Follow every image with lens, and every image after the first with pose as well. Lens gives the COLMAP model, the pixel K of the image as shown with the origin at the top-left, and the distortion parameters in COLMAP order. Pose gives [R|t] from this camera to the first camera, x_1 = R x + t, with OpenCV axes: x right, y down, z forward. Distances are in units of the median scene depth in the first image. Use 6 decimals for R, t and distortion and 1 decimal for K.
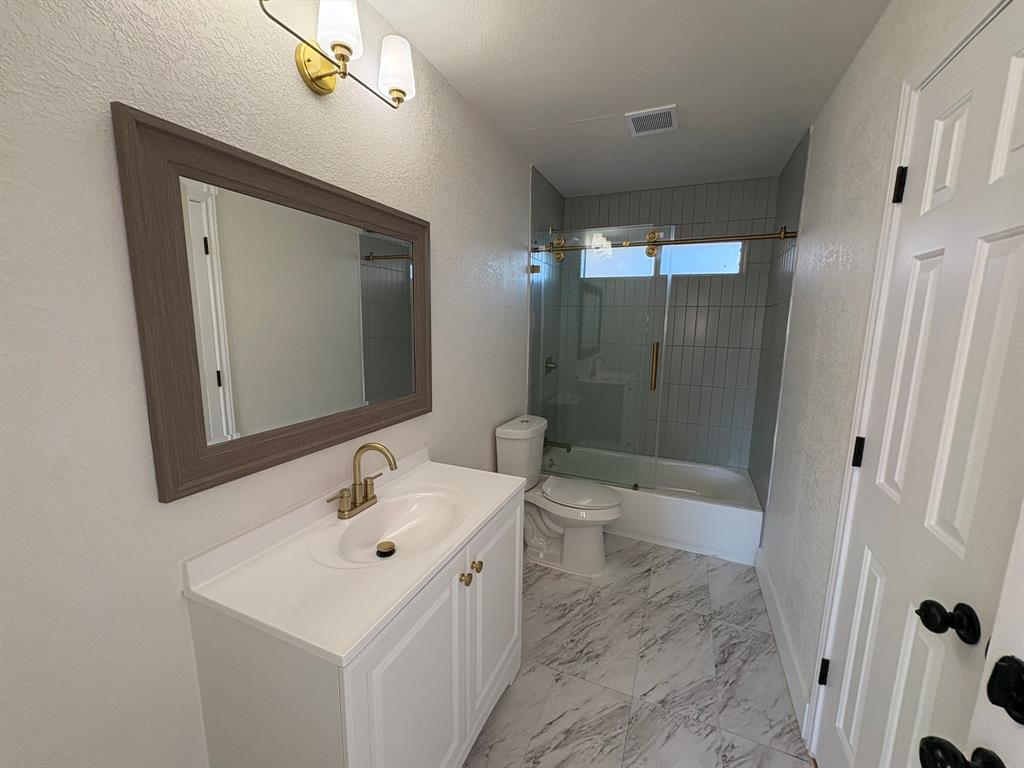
lens RADIAL K [[410.2, 0, 512.0], [0, 410.2, 384.0], [0, 0, 1]] dist [-0.001828, -0.000024]
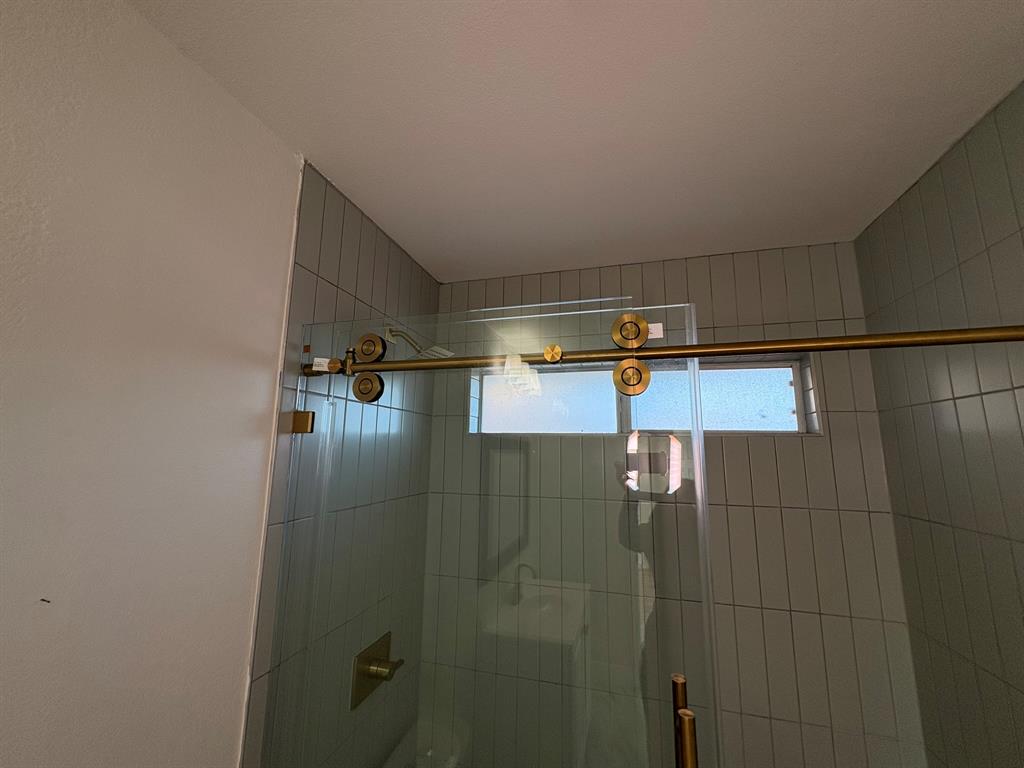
lens RADIAL K [[410.2, 0, 512.0], [0, 410.2, 384.0], [0, 0, 1]] dist [-0.001828, -0.000024]
pose [[0.990746, 0.022887, 0.133786, 0.169433], [0.020472, 0.949206, -0.313987, -0.181380], [-0.134176, 0.313821, 0.939954, 0.588247]]
